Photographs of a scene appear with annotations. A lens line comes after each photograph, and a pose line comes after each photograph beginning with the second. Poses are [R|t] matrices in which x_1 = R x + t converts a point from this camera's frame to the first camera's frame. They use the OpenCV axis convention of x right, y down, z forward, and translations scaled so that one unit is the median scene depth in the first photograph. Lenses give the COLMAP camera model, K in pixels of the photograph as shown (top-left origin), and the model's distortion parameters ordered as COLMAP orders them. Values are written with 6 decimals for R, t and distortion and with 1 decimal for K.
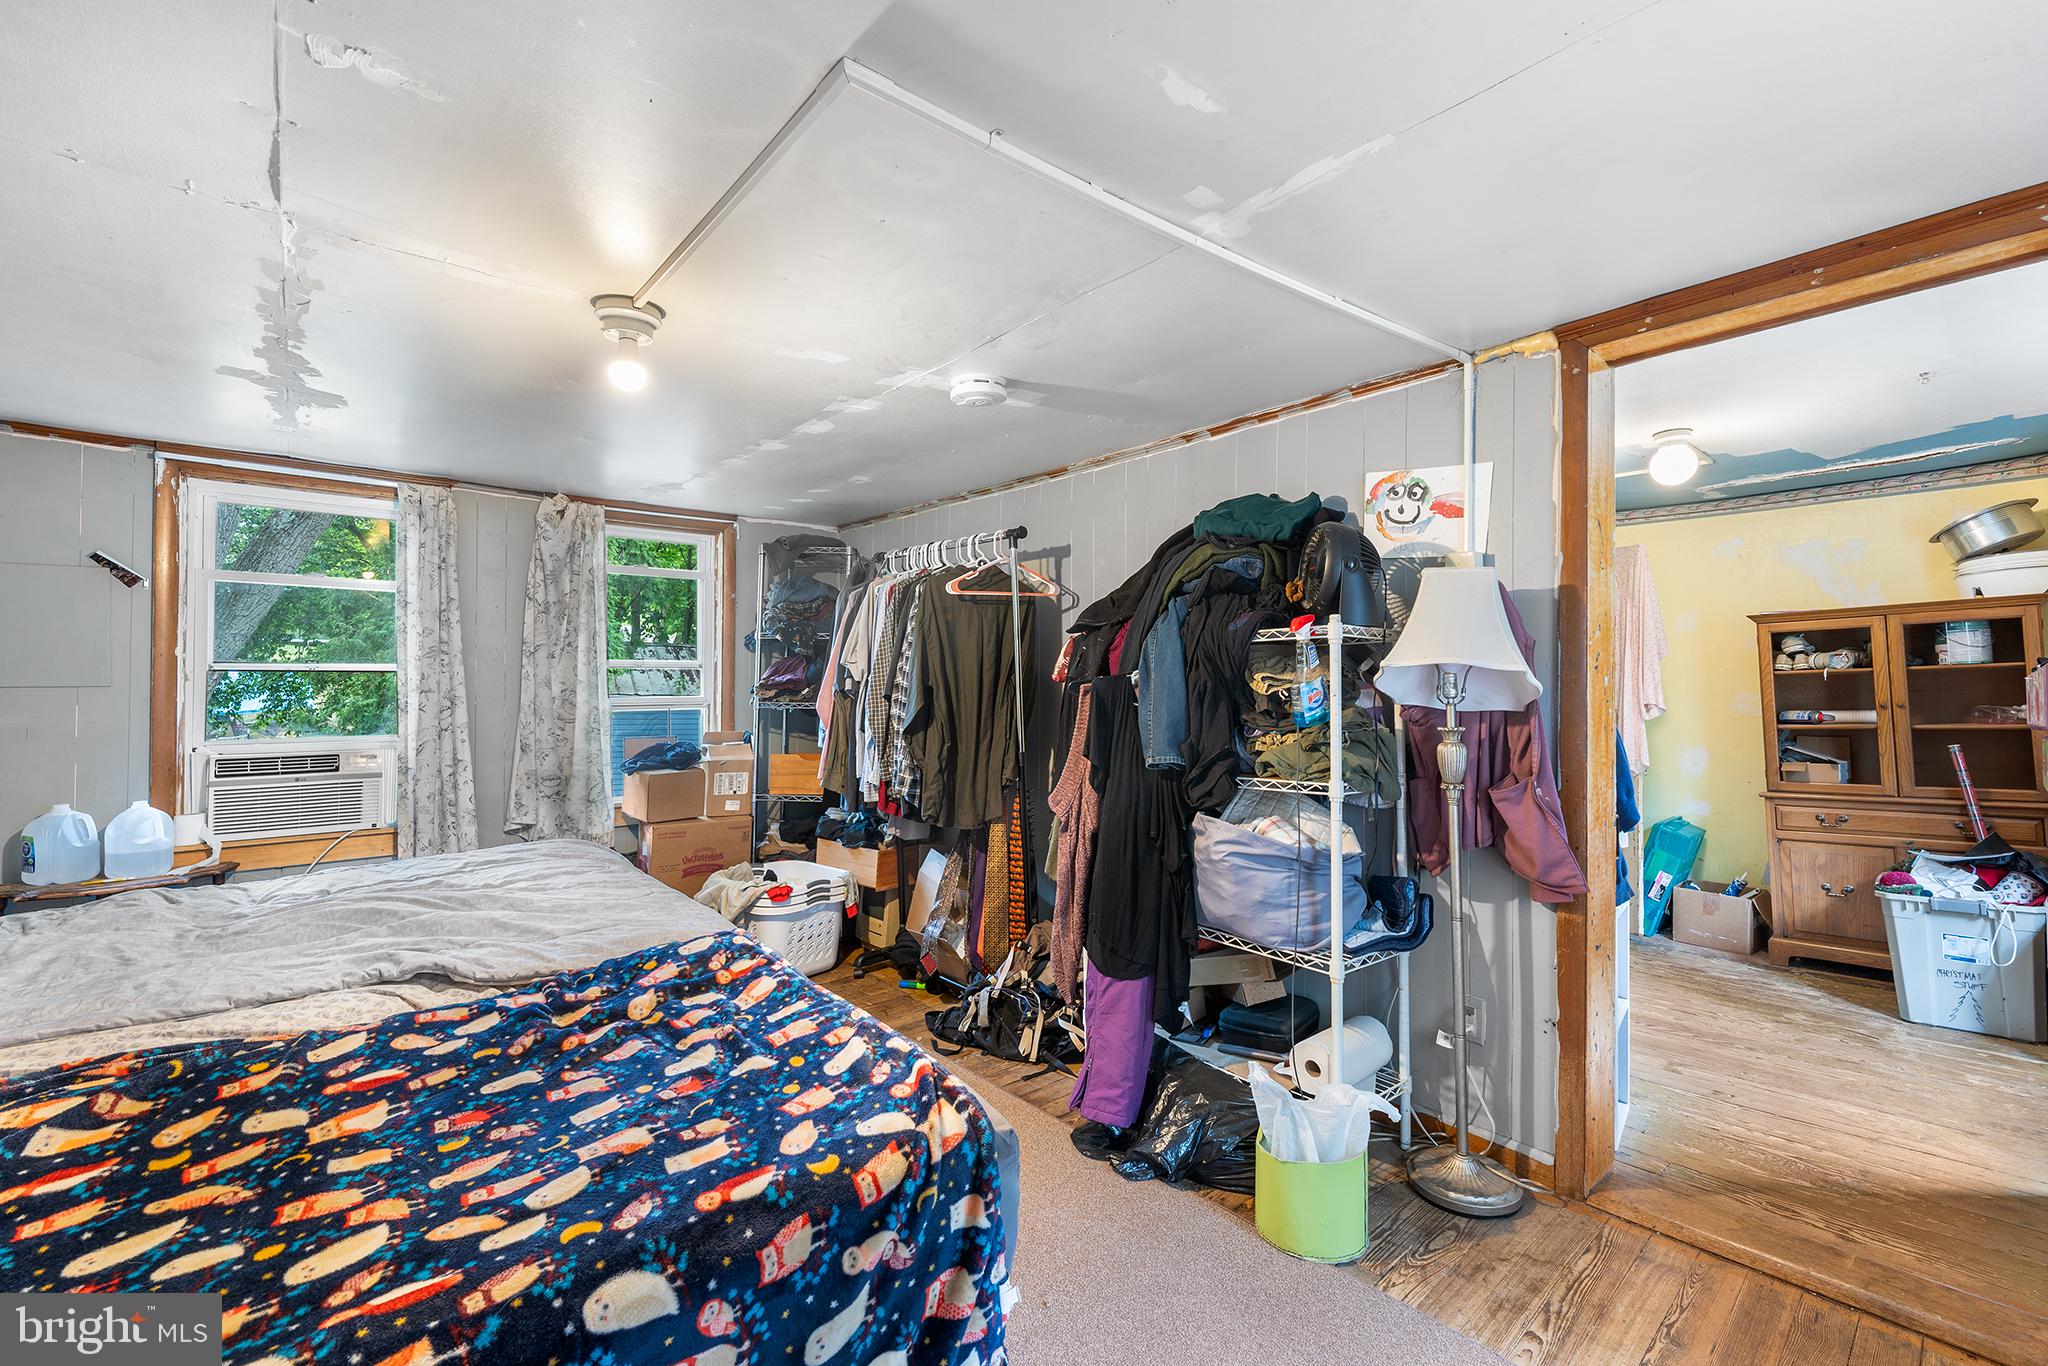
lens RADIAL K [[859.3, 0, 1027.0], [0, 859.3, 673.1], [0, 0, 1]] dist [-0.002425, 0.000238]
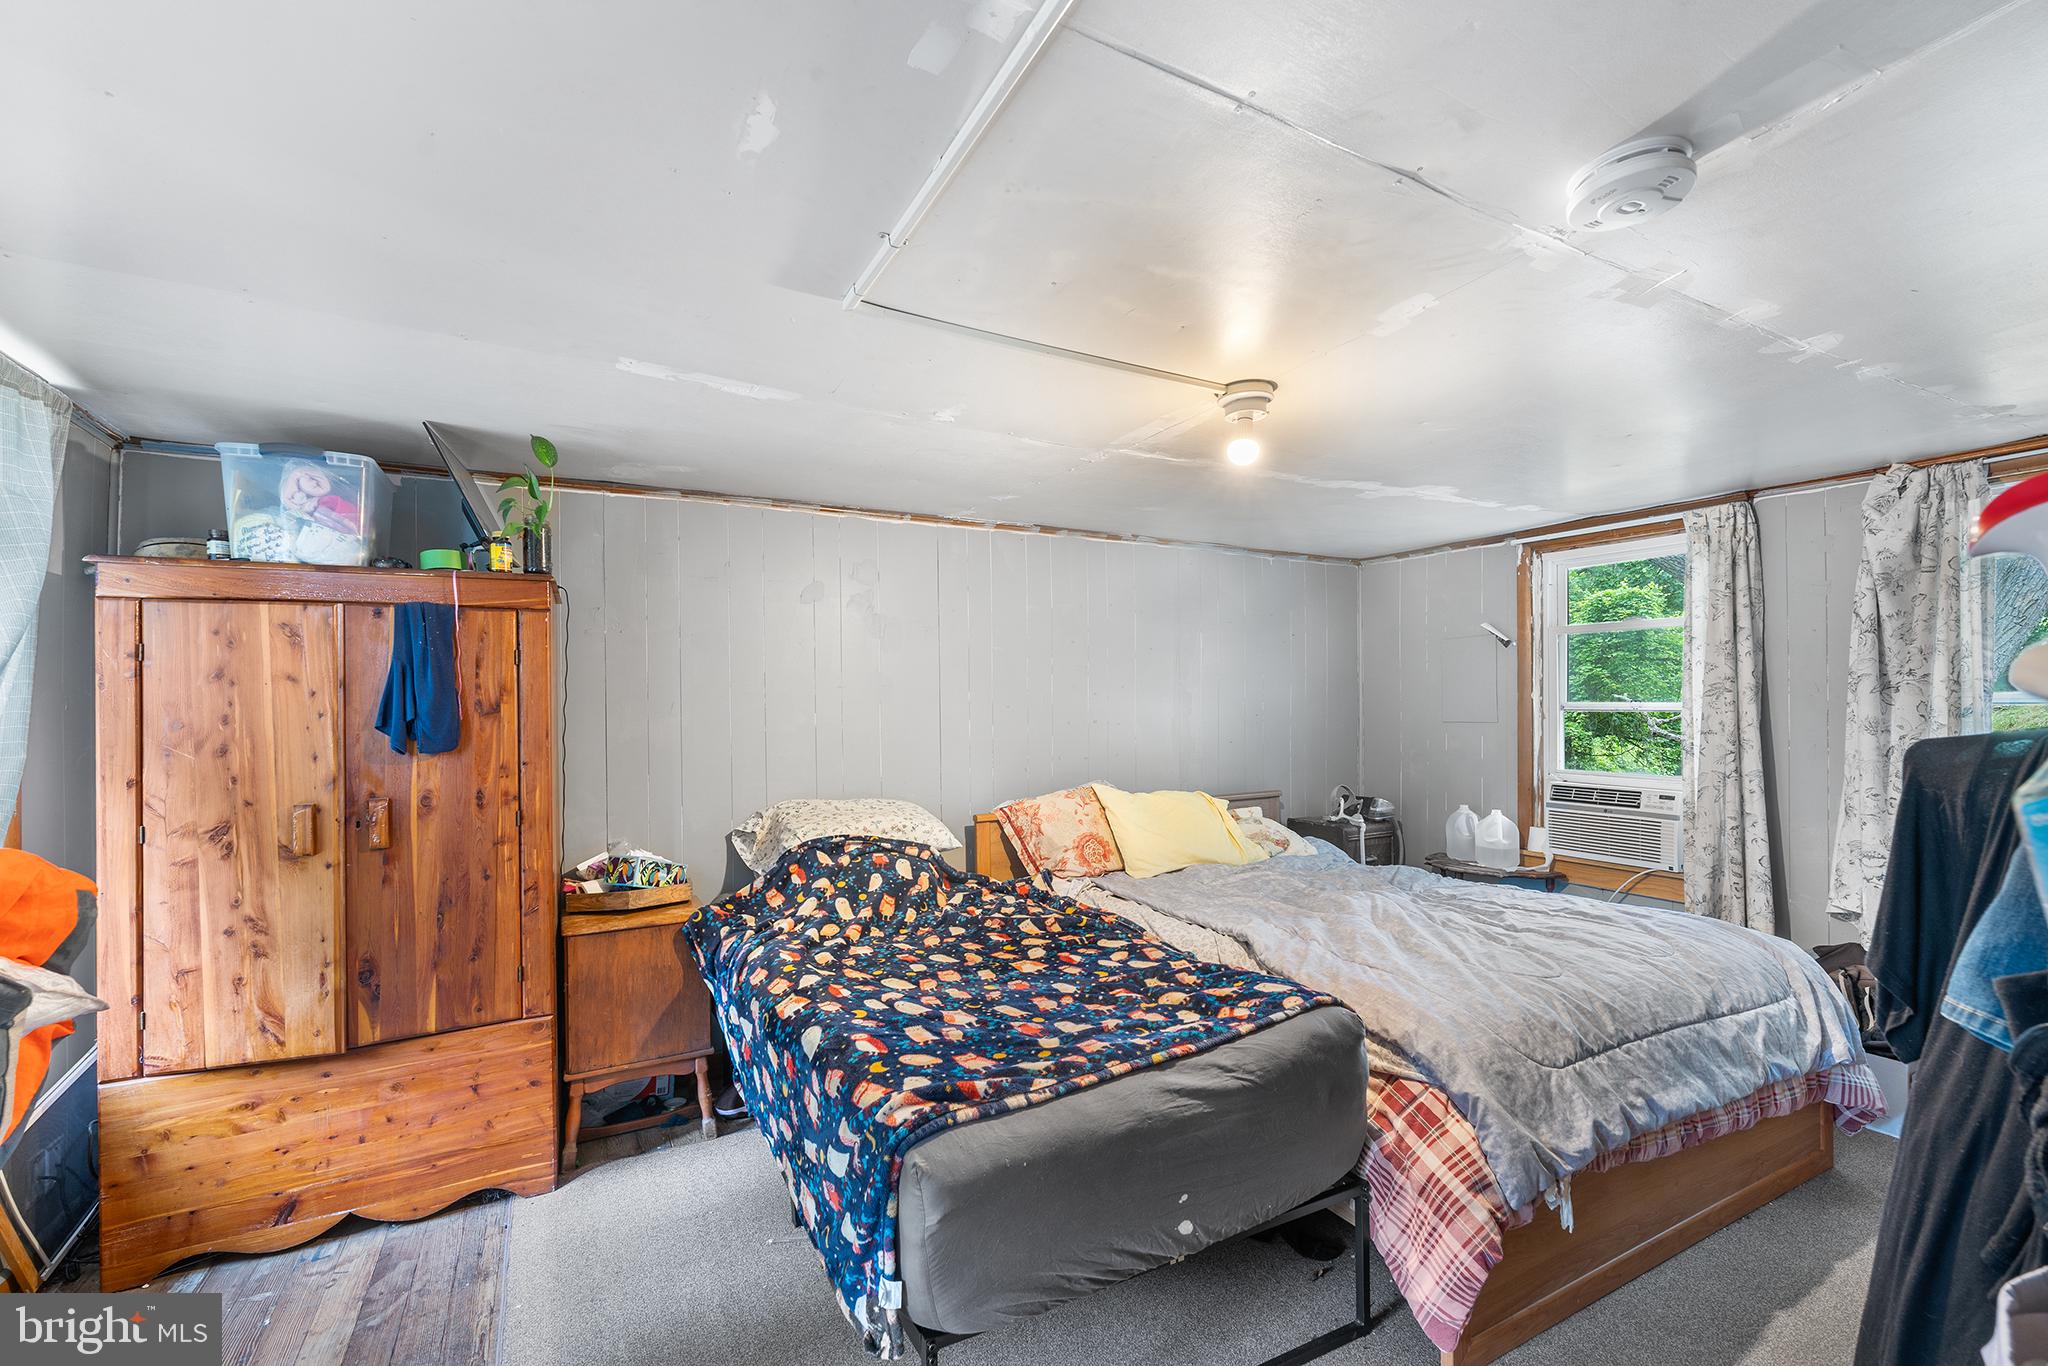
lens RADIAL K [[859.3, 0, 1026.5], [0, 859.3, 702.3], [0, 0, 1]] dist [-0.002425, 0.000238]
pose [[-0.211315, -0.009798, -0.977369, 0.801244], [0.003935, 0.999933, -0.010874, -0.009529], [0.977410, -0.006144, -0.211263, 1.121140]]
